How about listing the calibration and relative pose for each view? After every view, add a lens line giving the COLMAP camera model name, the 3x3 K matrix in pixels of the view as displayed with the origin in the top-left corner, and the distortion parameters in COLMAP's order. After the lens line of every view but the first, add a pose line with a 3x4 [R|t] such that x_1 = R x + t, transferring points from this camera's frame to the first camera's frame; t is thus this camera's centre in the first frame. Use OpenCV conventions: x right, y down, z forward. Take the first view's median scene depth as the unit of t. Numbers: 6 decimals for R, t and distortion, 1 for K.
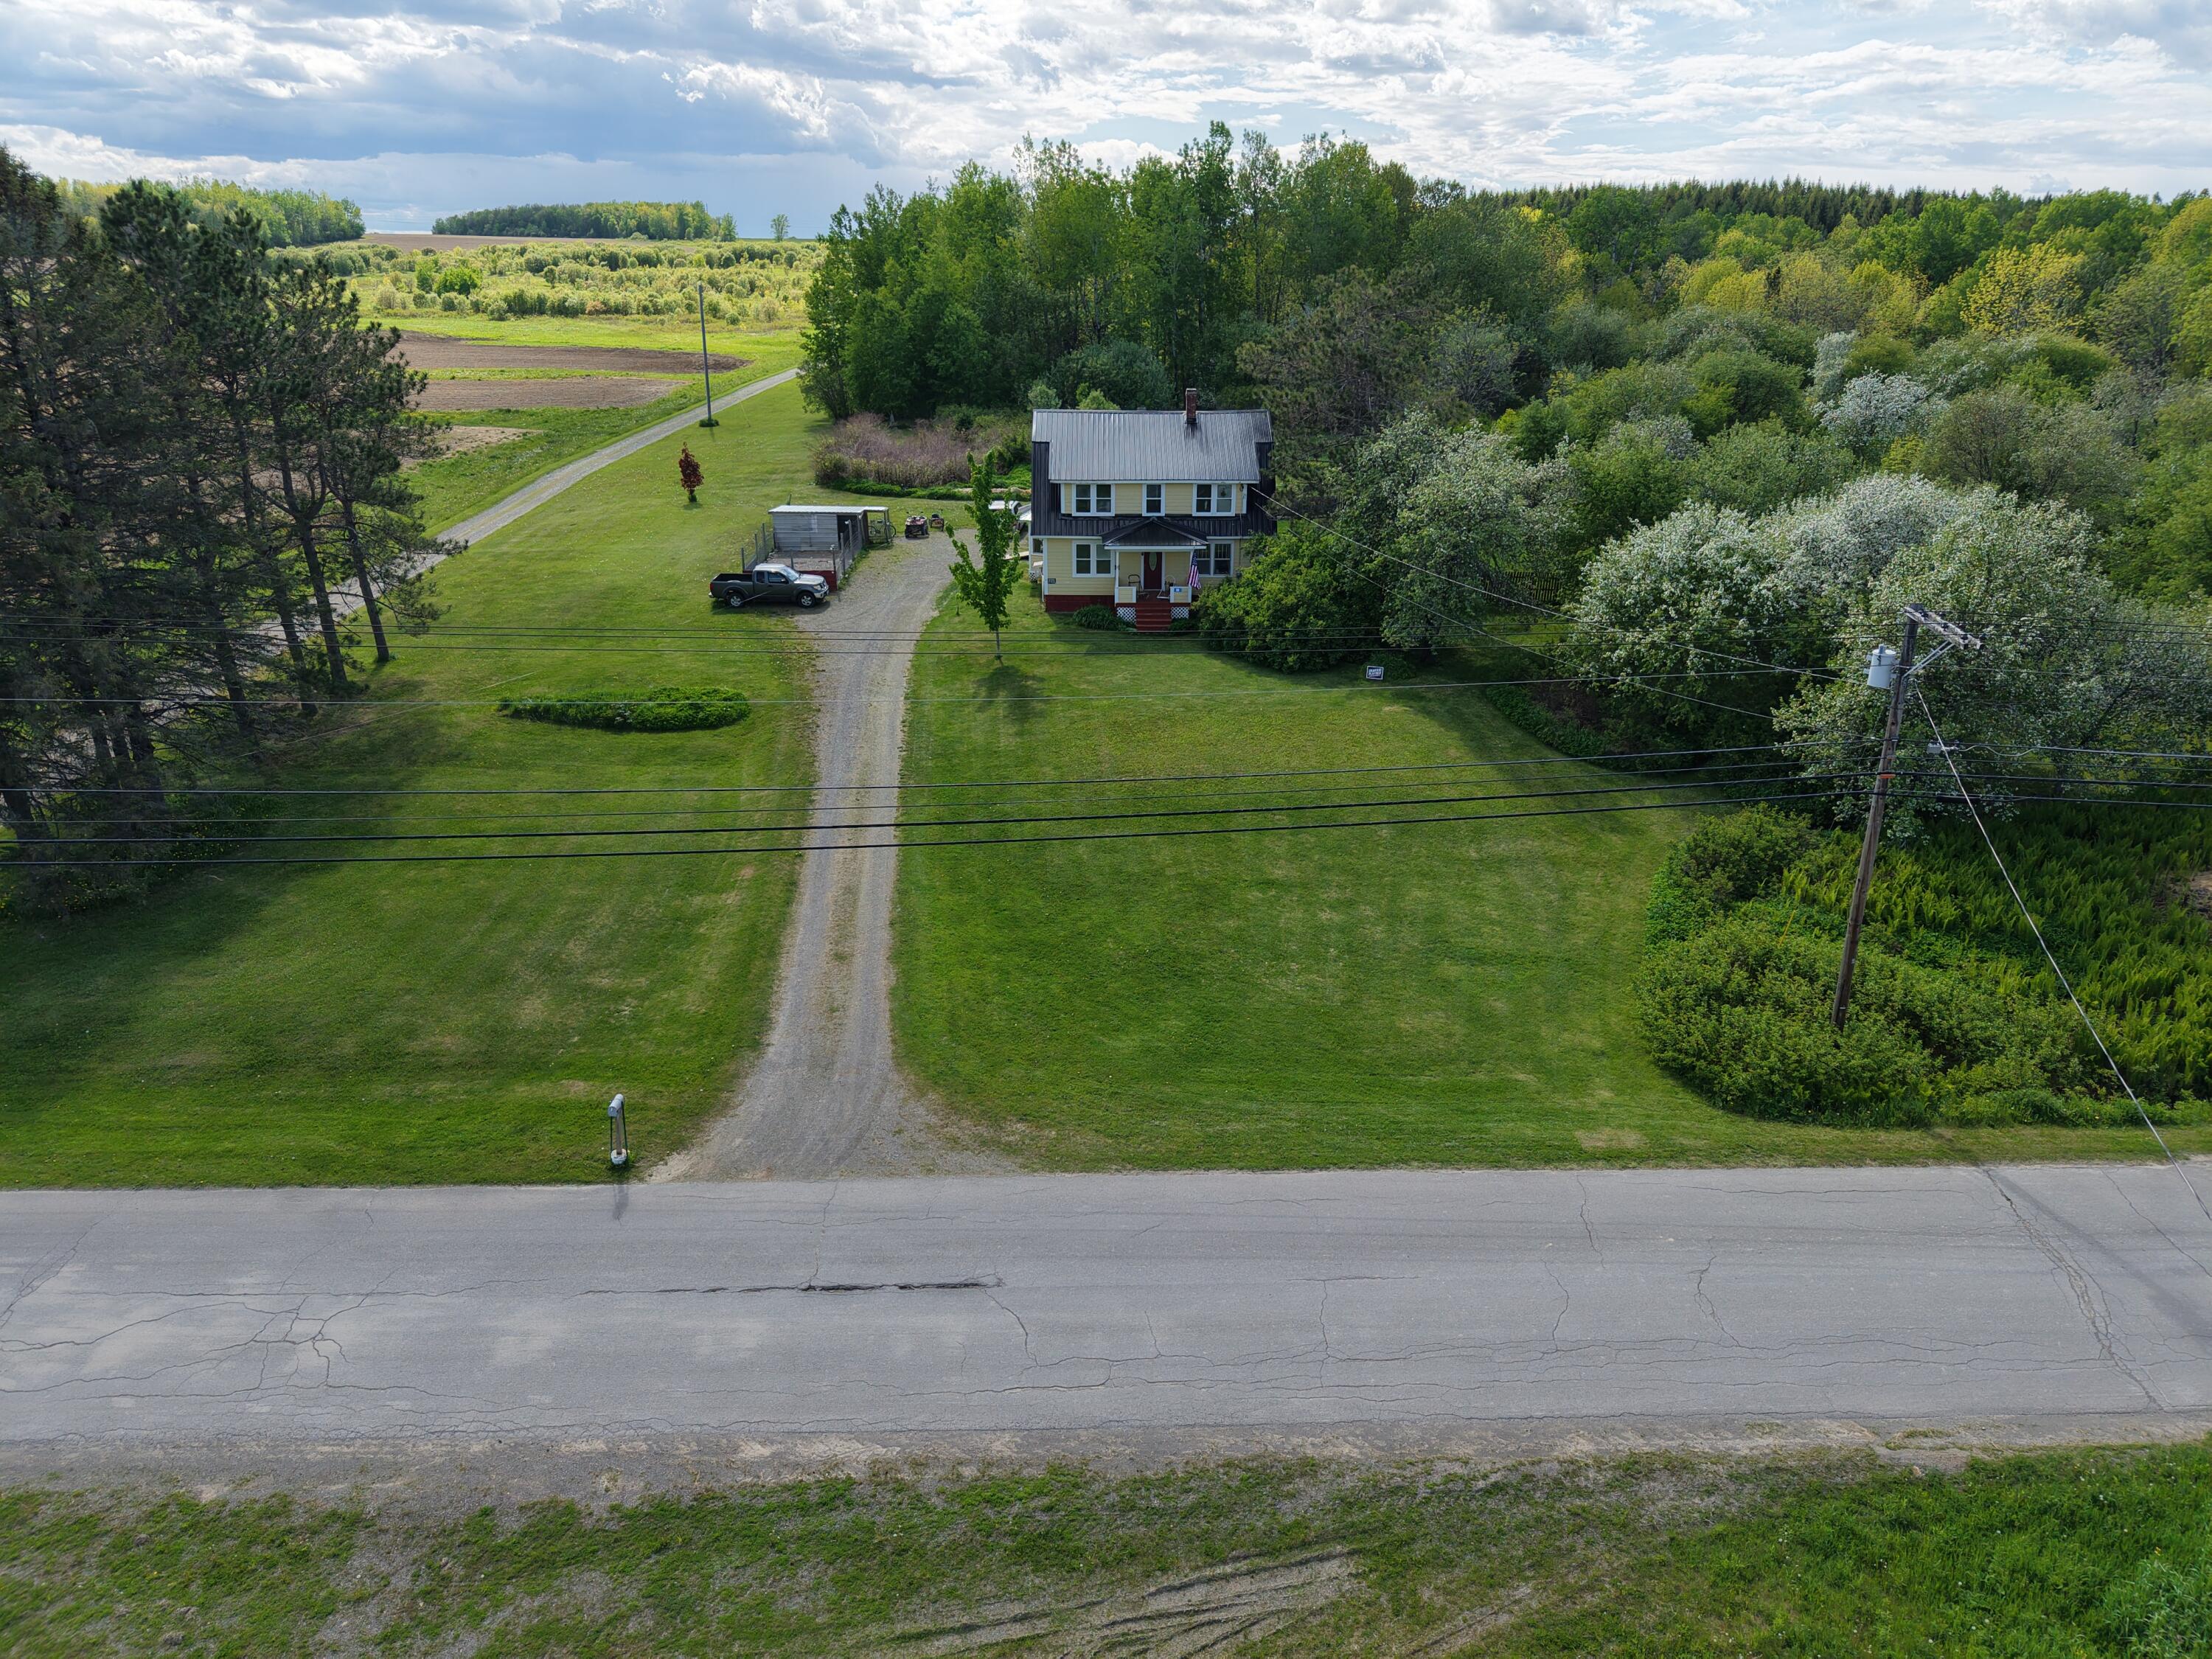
lens RADIAL K [[1496.8, 0, 1139.0], [0, 1496.8, 889.6], [0, 0, 1]] dist [0.008587, -0.005185]
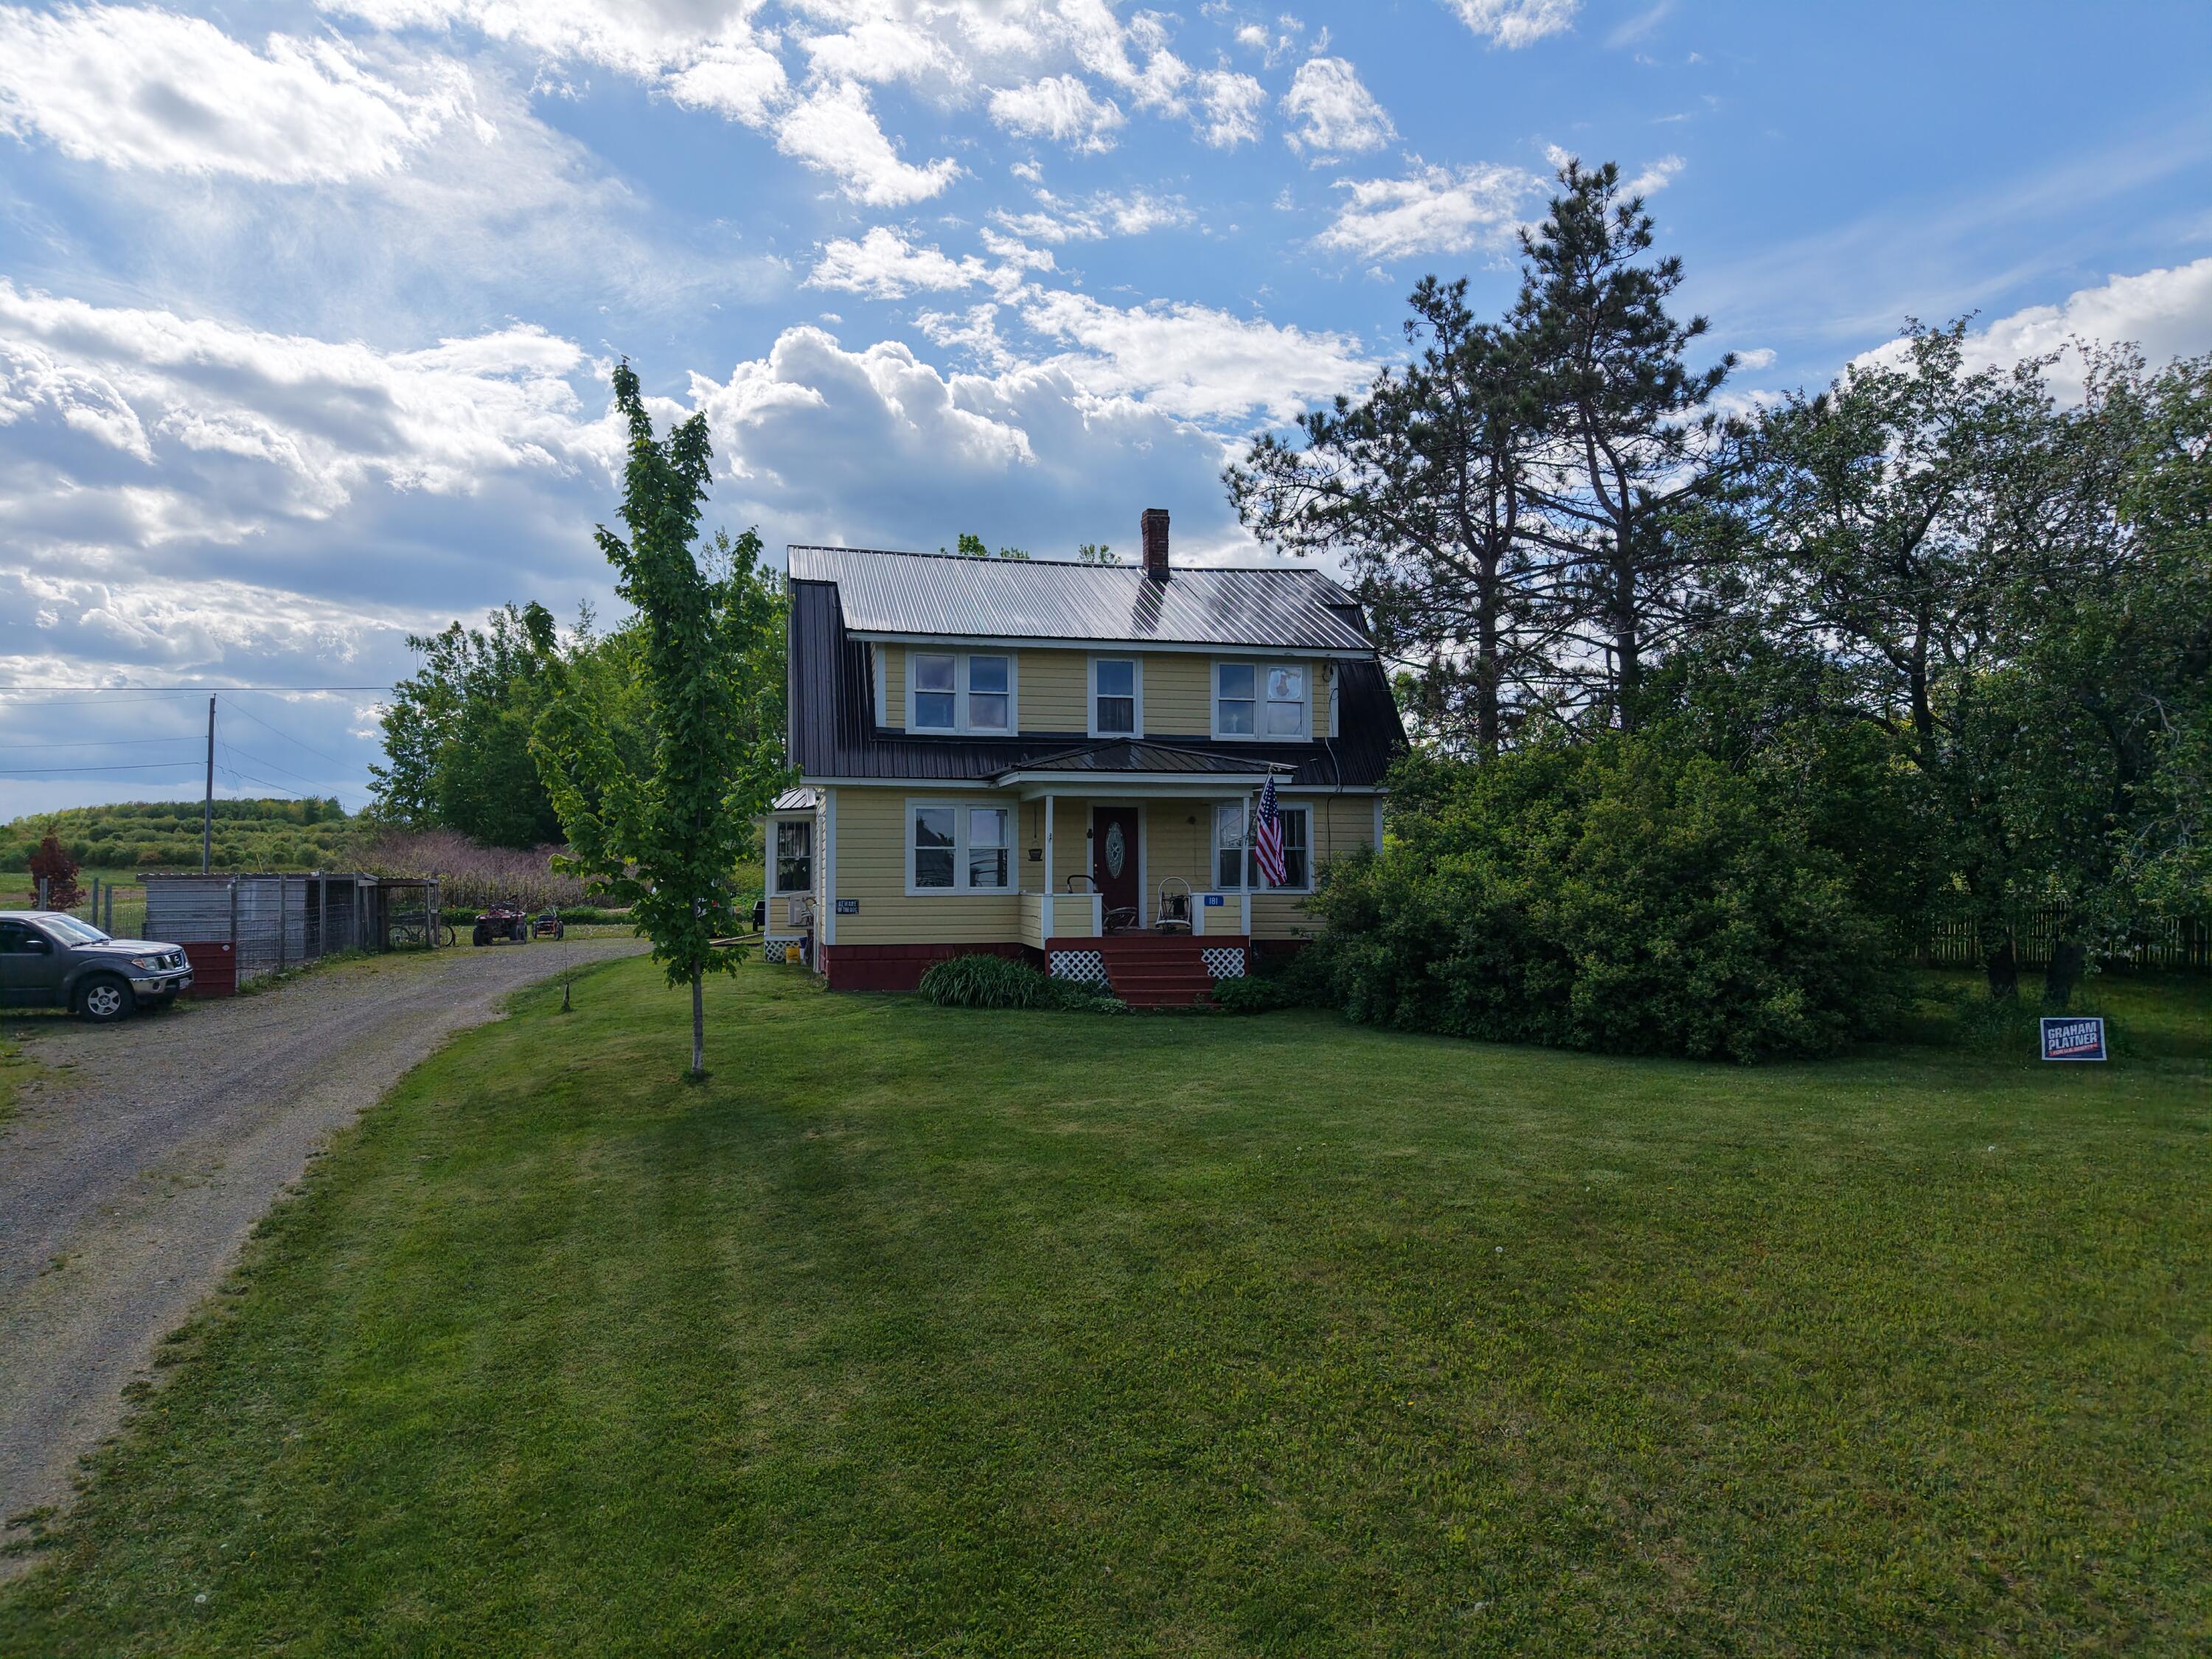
lens RADIAL K [[1496.8, 0, 1116.9], [0, 1496.8, 837.0], [0, 0, 1]] dist [0.008587, -0.005185]
pose [[0.978117, -0.006055, 0.207965, -0.069547], [0.092047, 0.909022, -0.406455, -0.068966], [-0.186584, 0.416704, 0.889688, 0.659748]]
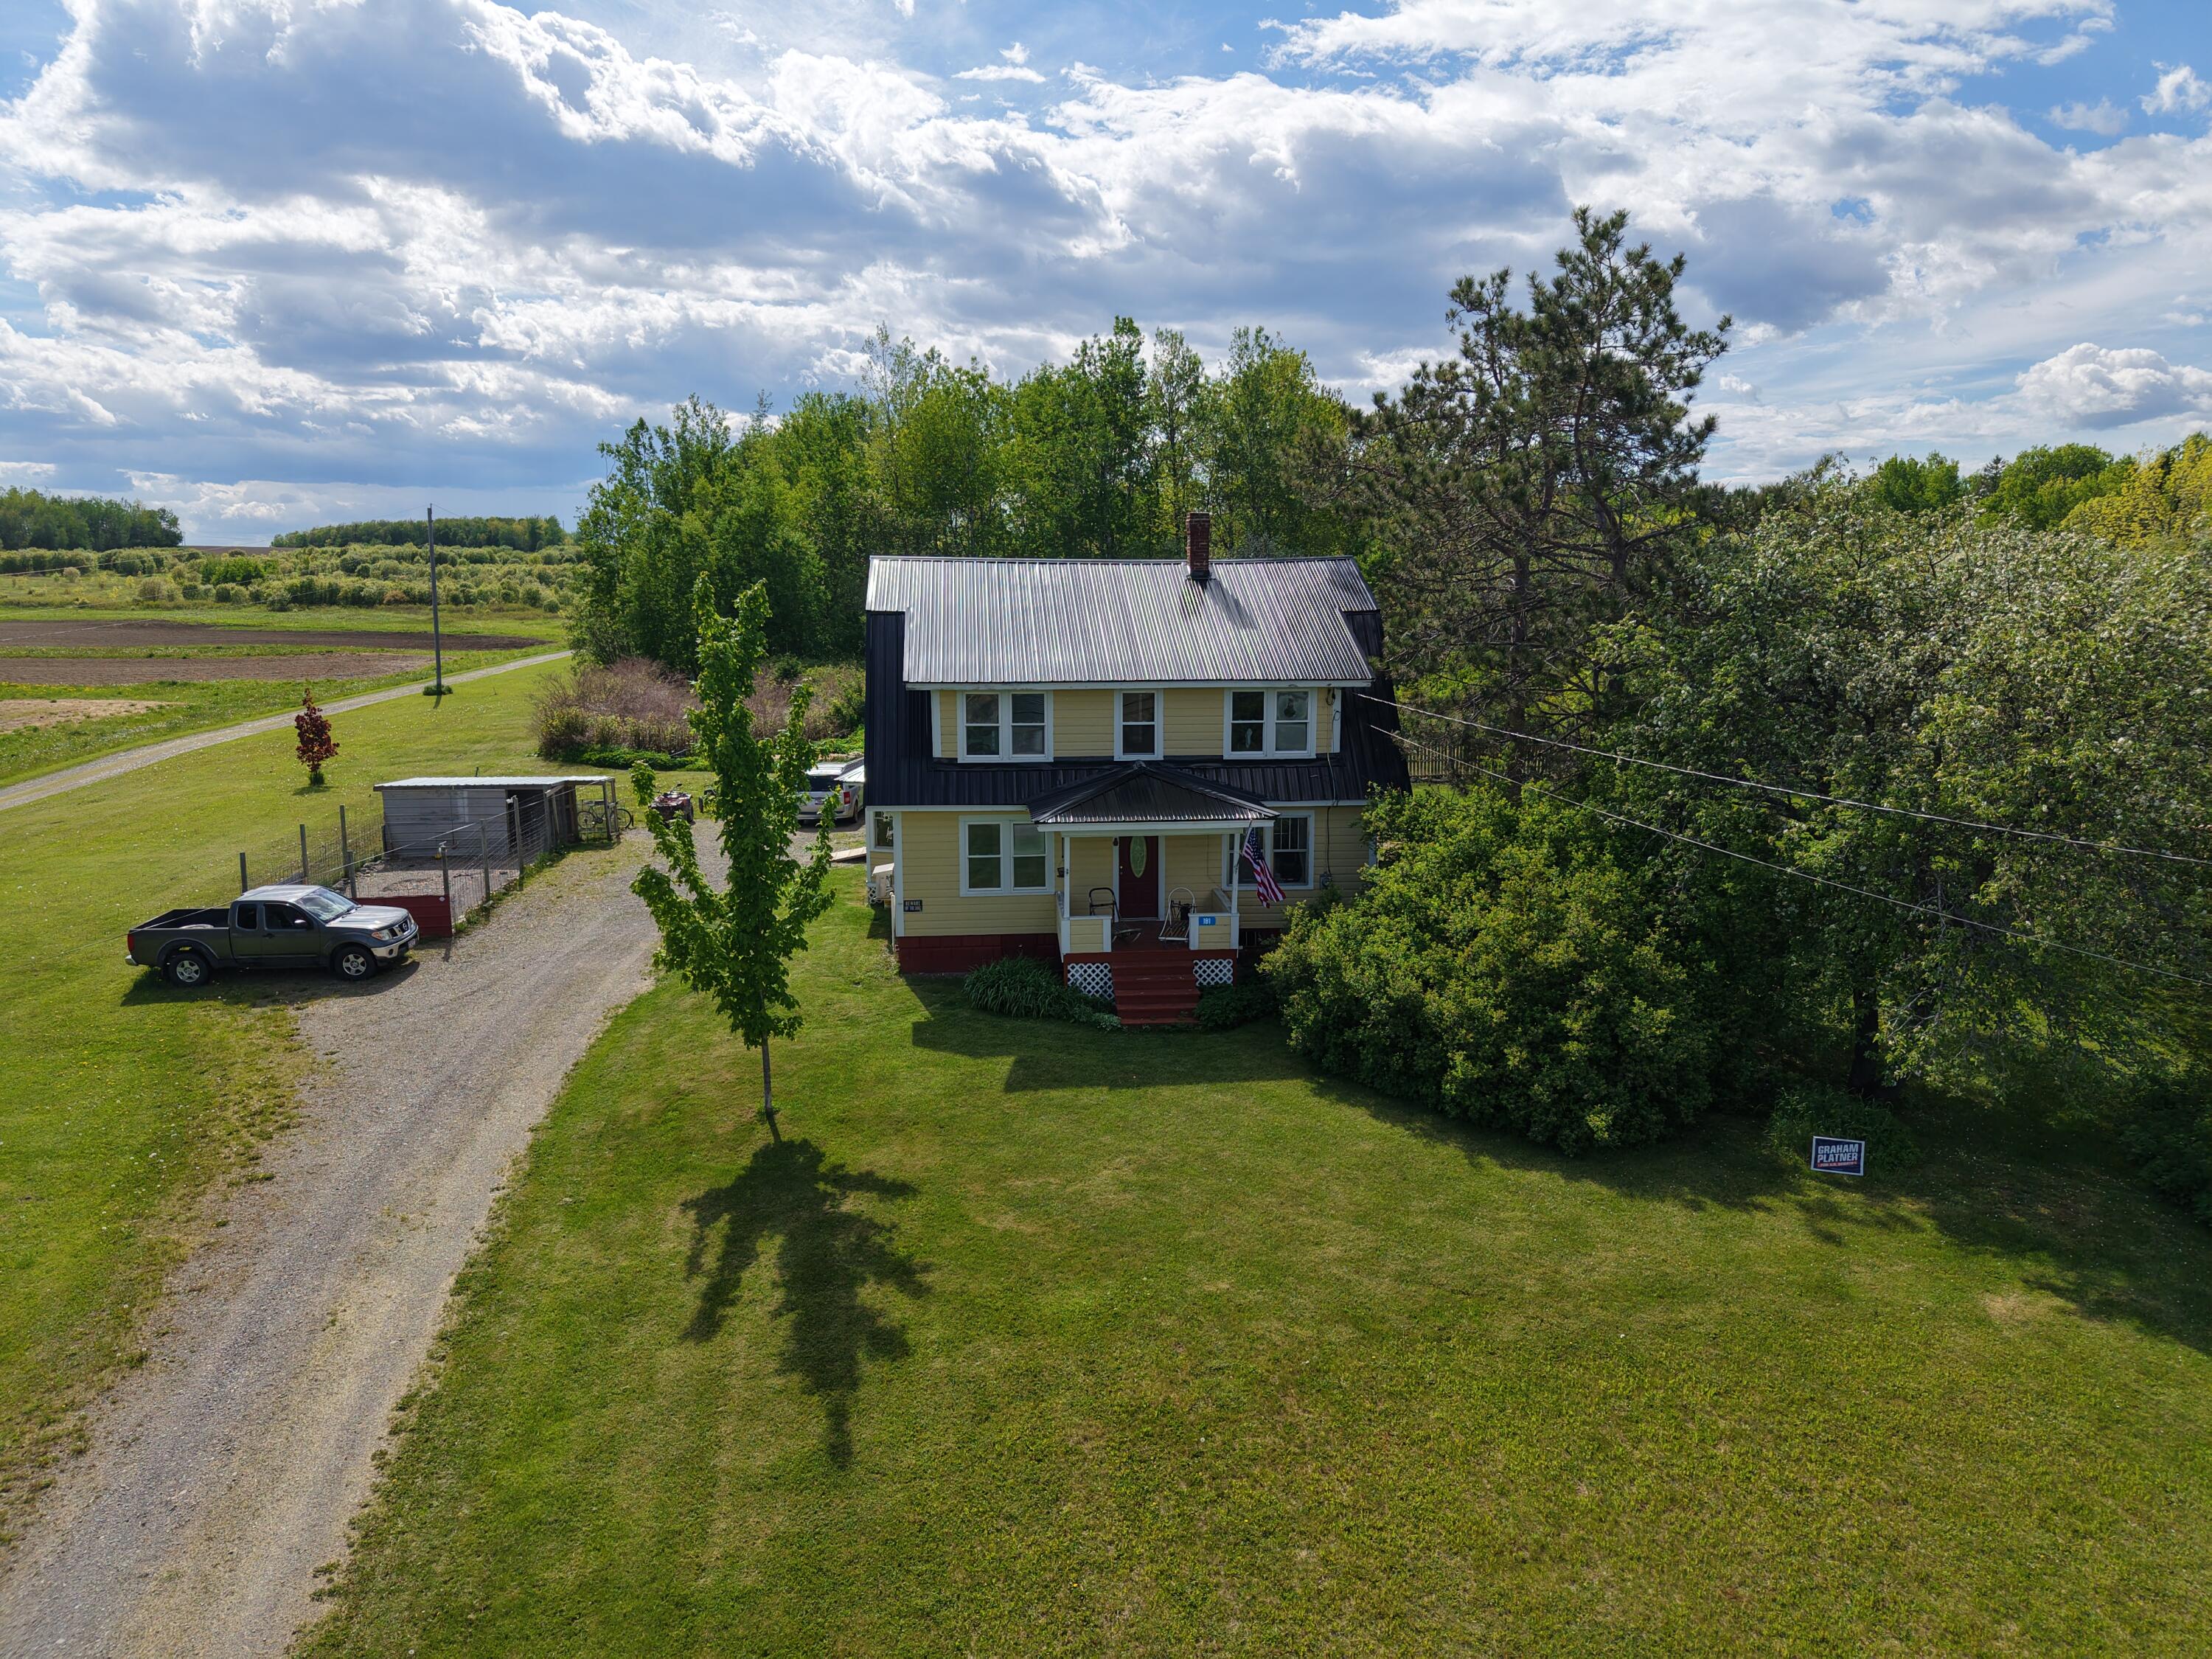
lens RADIAL K [[1496.8, 0, 1115.7], [0, 1496.8, 828.4], [0, 0, 1]] dist [0.008587, -0.005185]
pose [[0.996967, -0.021421, 0.074816, -0.031060], [0.038453, 0.971409, -0.234275, -0.123559], [-0.067659, 0.236442, 0.969287, 0.564855]]
